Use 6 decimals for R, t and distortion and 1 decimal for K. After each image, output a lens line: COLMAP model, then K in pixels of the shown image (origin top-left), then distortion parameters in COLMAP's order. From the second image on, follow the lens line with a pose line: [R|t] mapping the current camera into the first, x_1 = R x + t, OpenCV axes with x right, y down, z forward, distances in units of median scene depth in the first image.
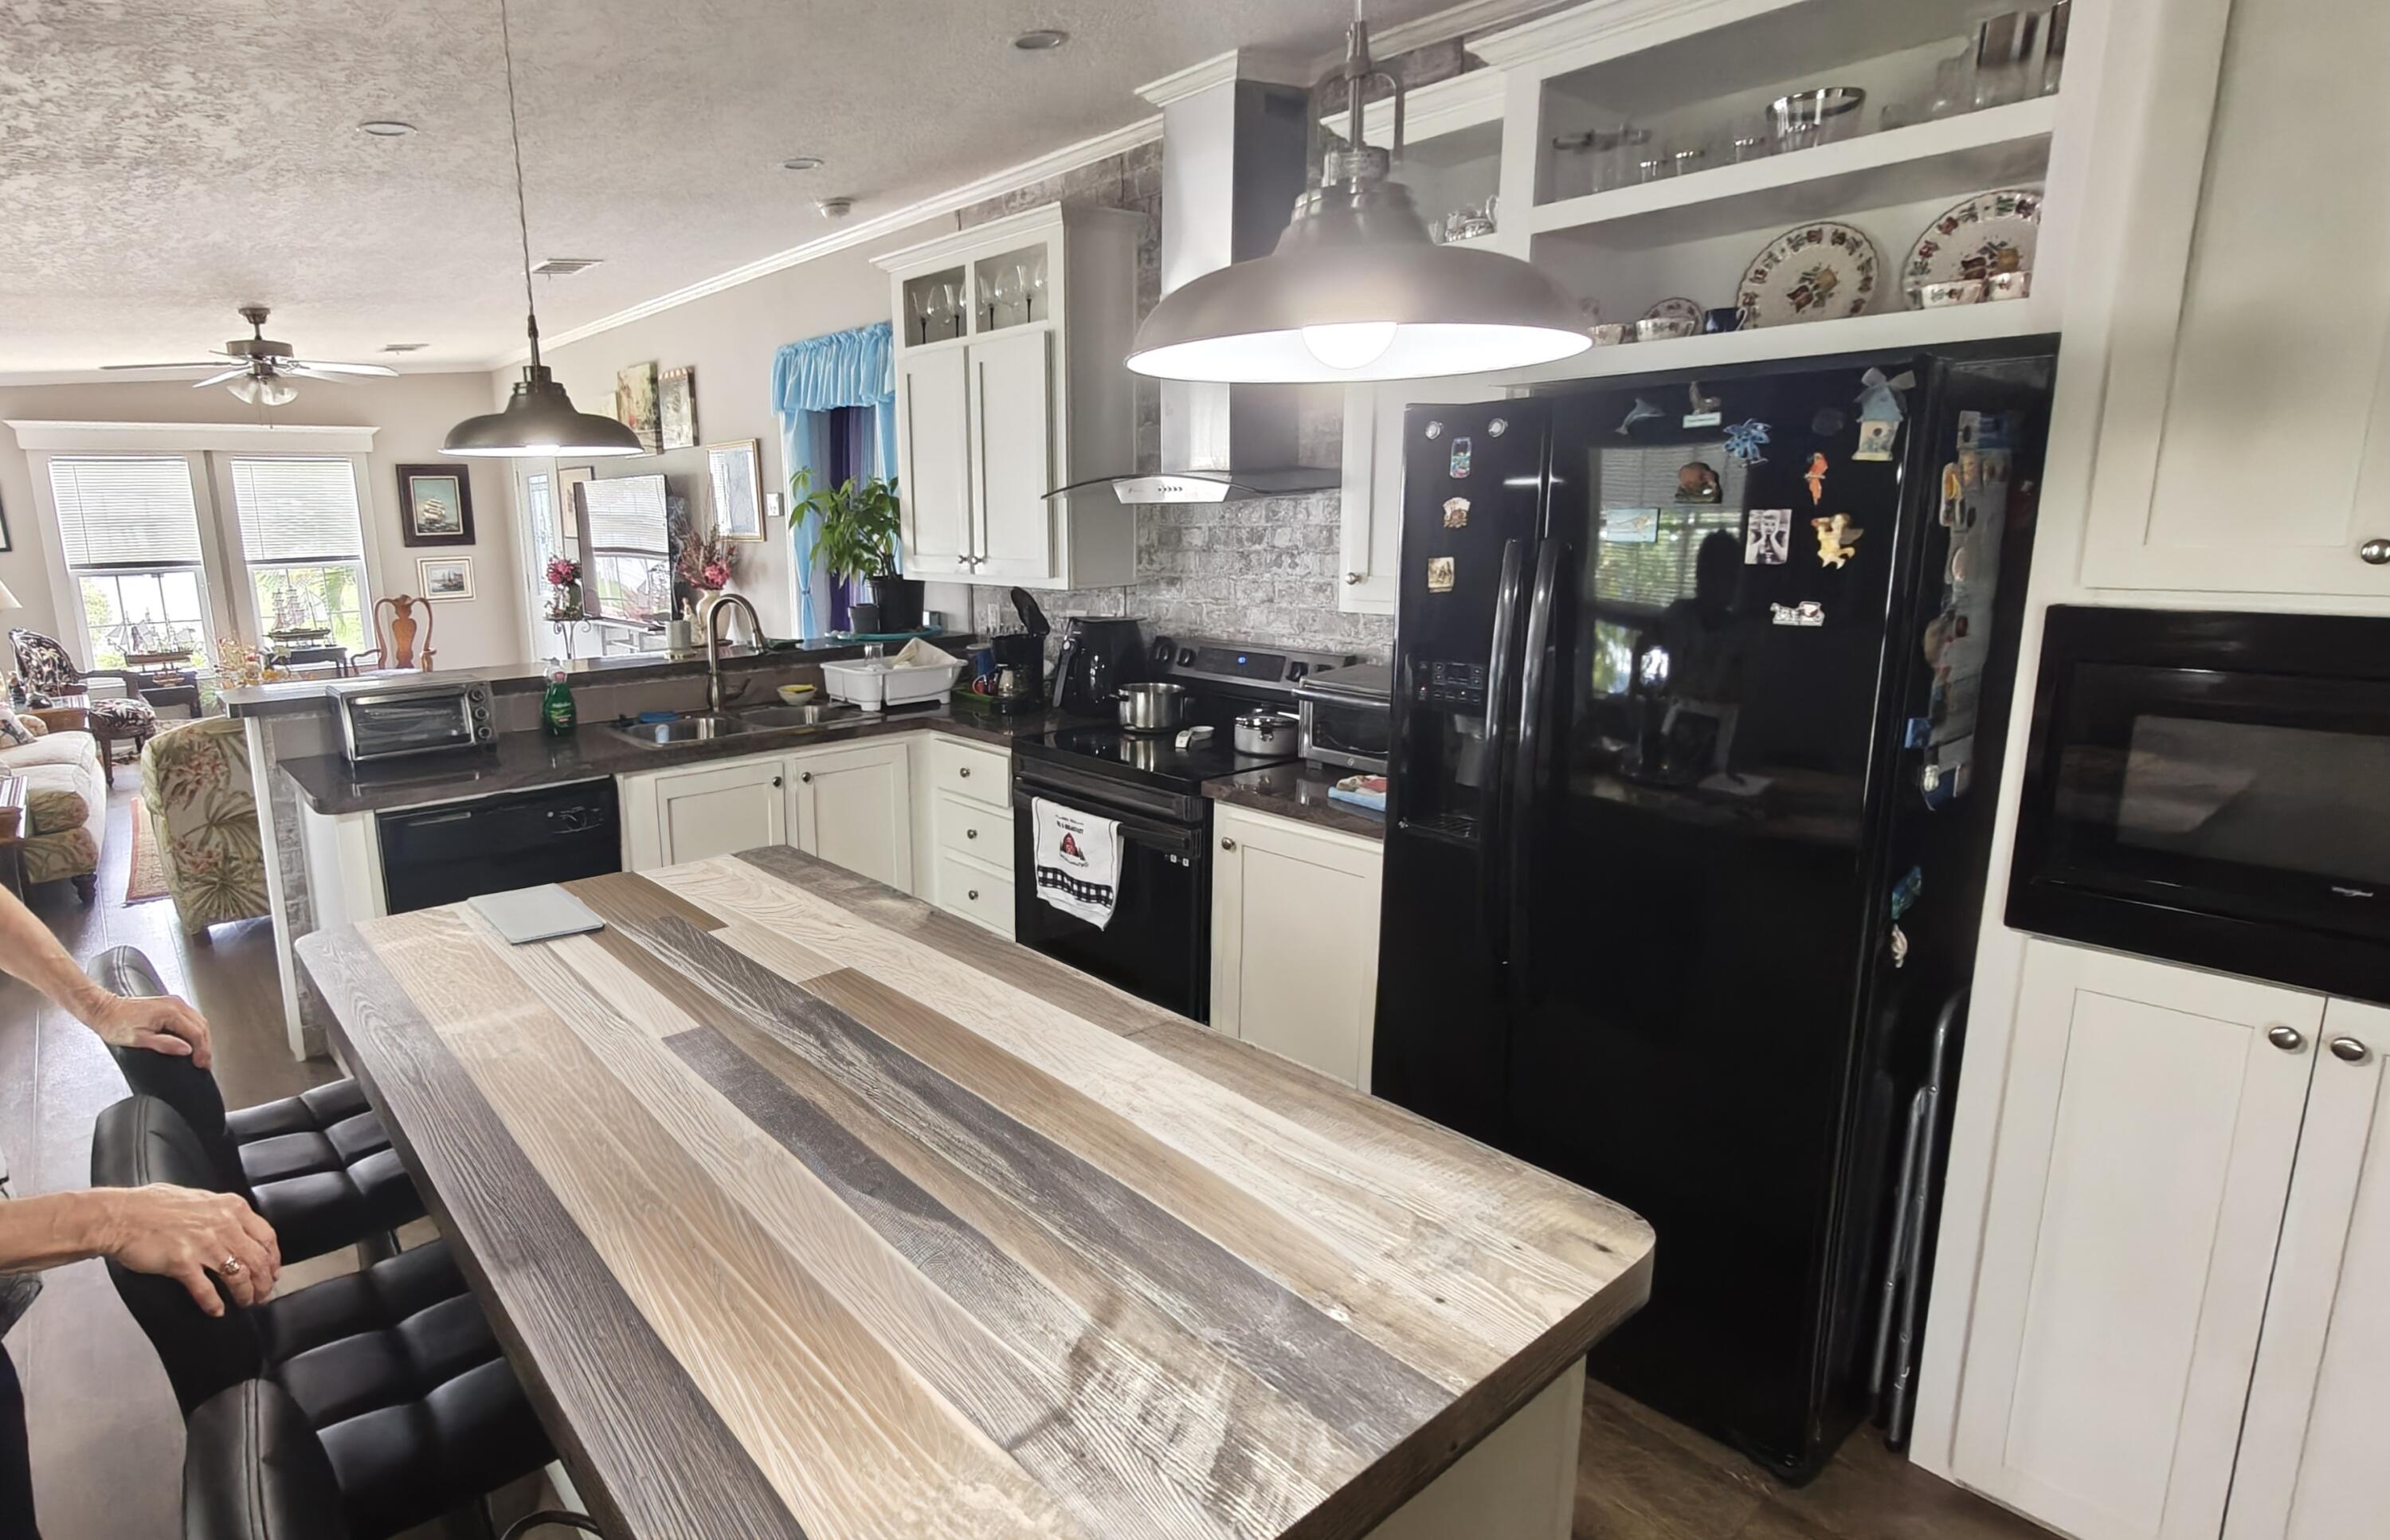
lens RADIAL K [[1243.1, 0, 1020.5], [0, 1243.1, 760.4], [0, 0, 1]] dist [0.002028, -0.000202]
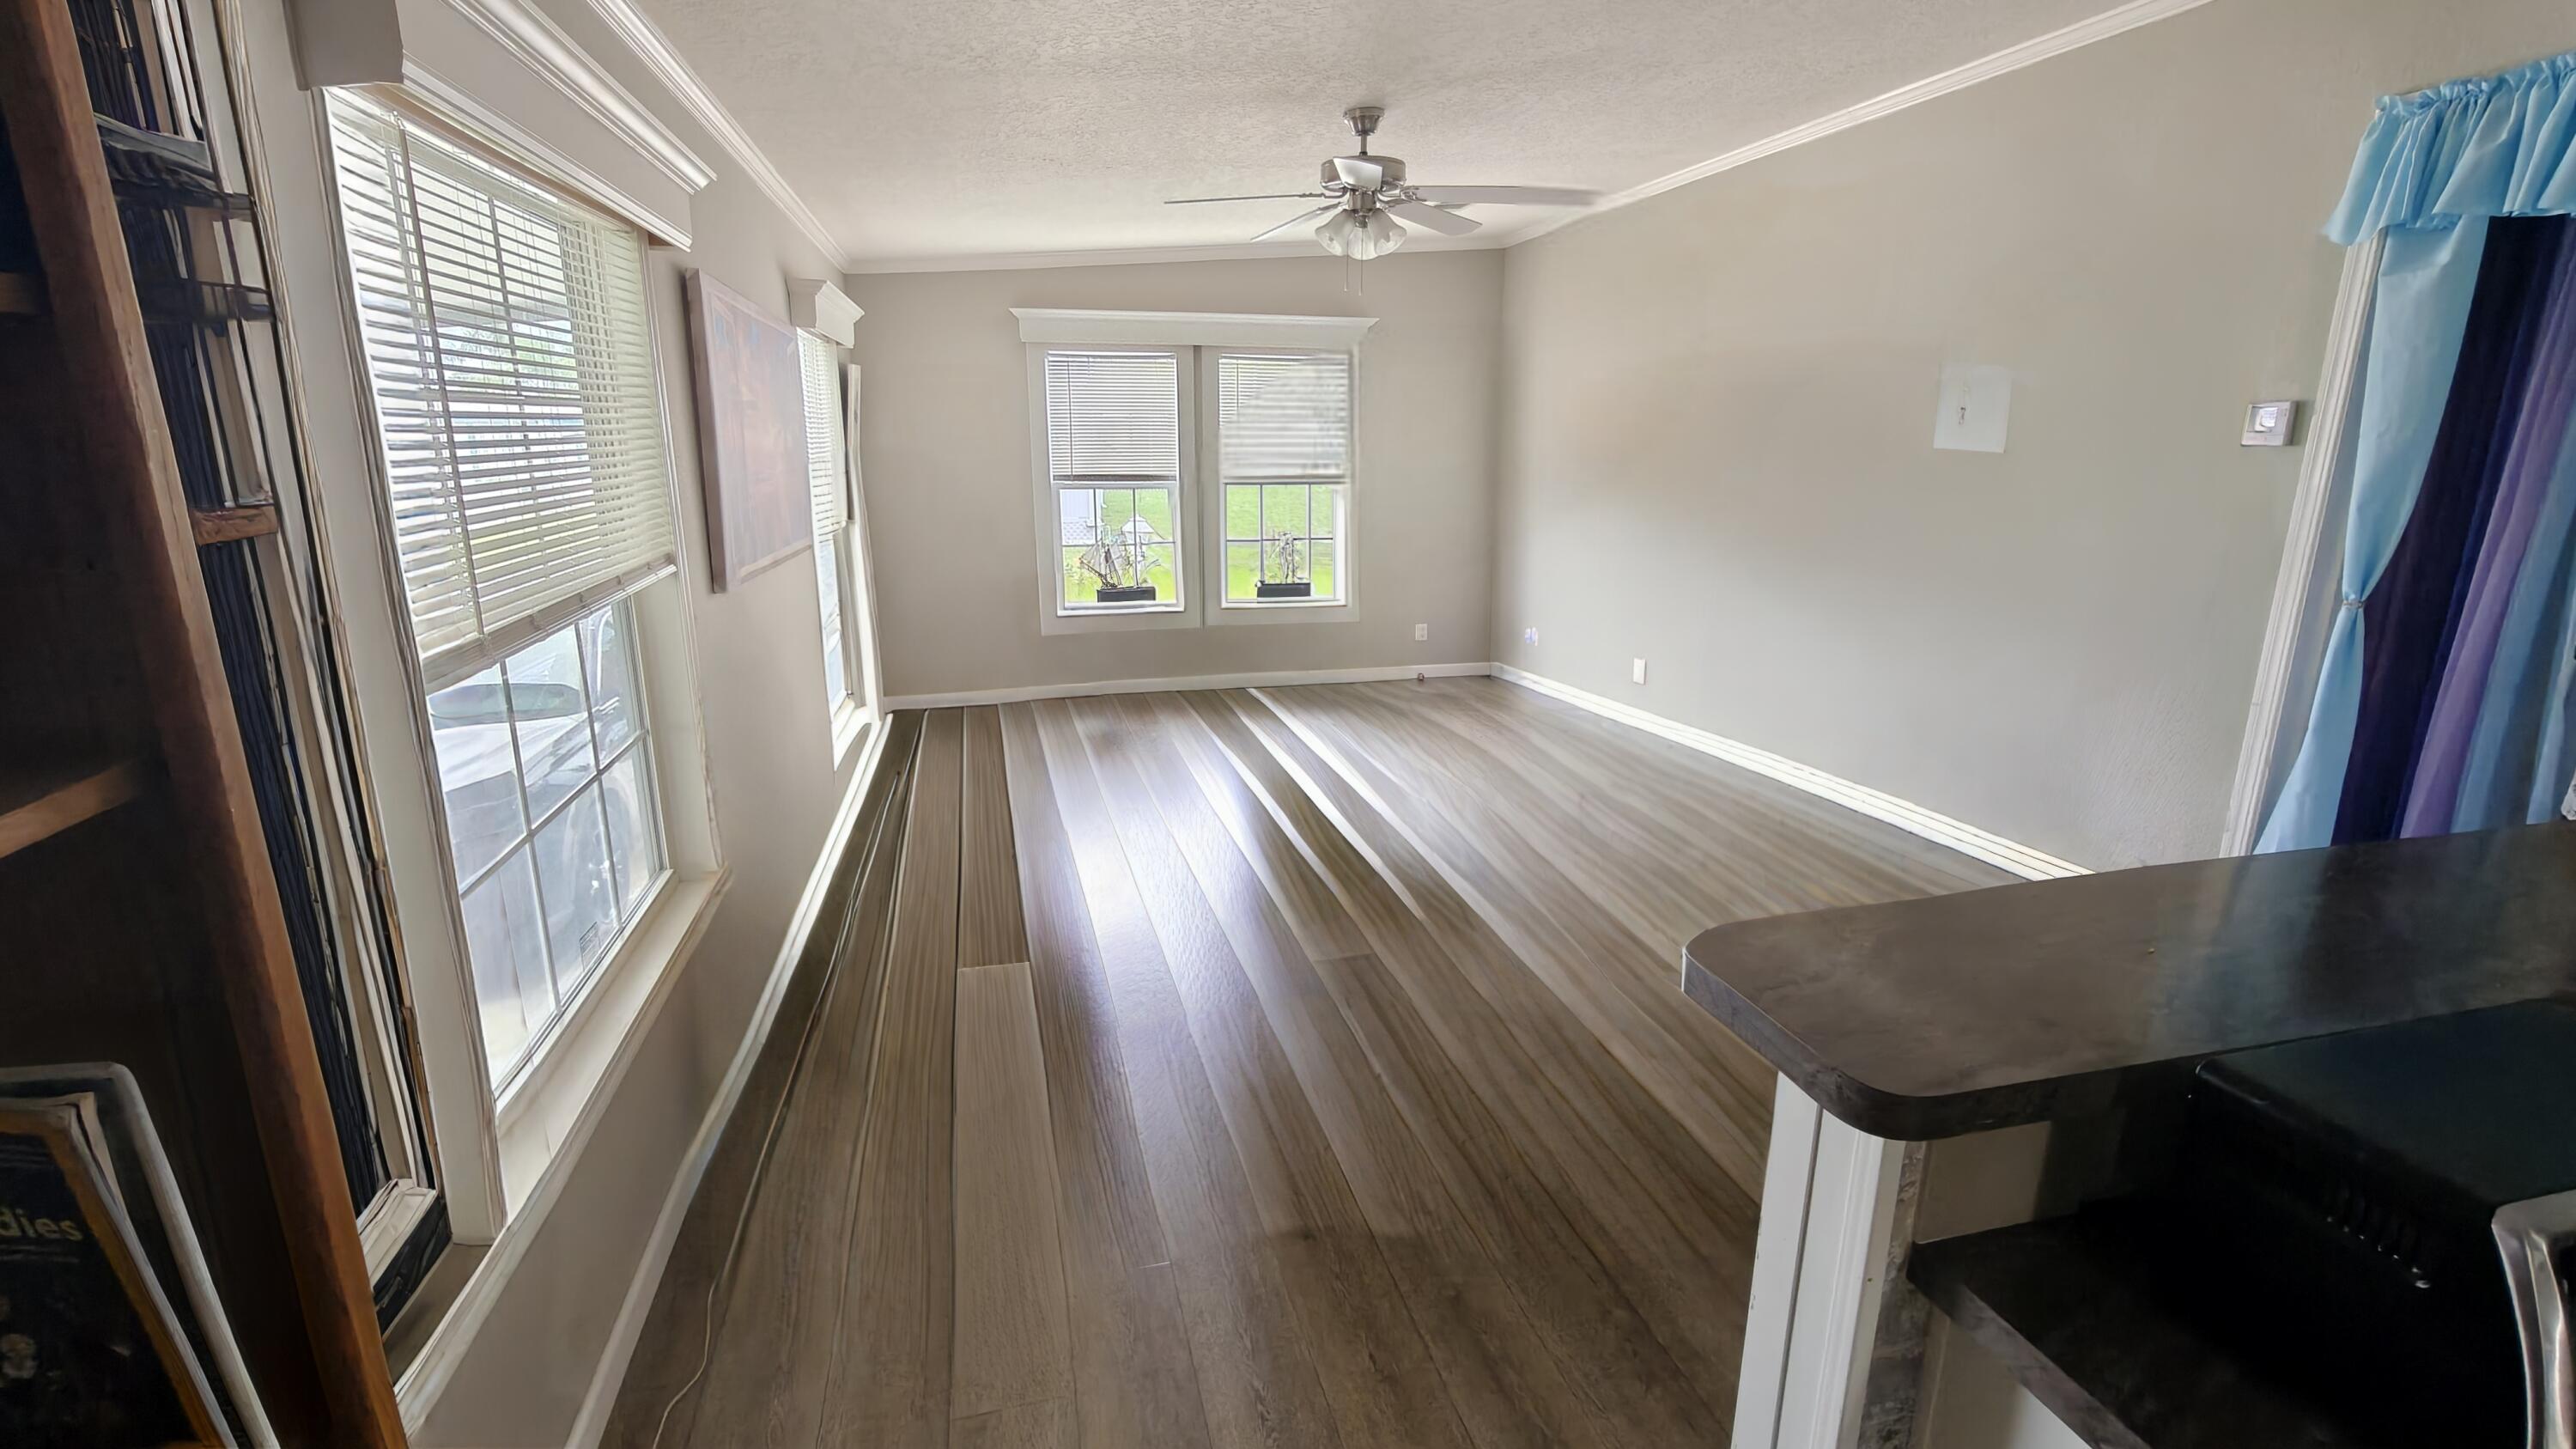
lens RADIAL K [[1152.1, 0, 1288.0], [0, 1152.1, 724.5], [0, 0, 1]] dist [-0.000023, -0.000075]
pose [[0.920326, 0.120551, -0.372113, -0.636086], [-0.101266, 0.992321, 0.071019, -0.126325], [0.377817, -0.027678, 0.925466, 0.672028]]
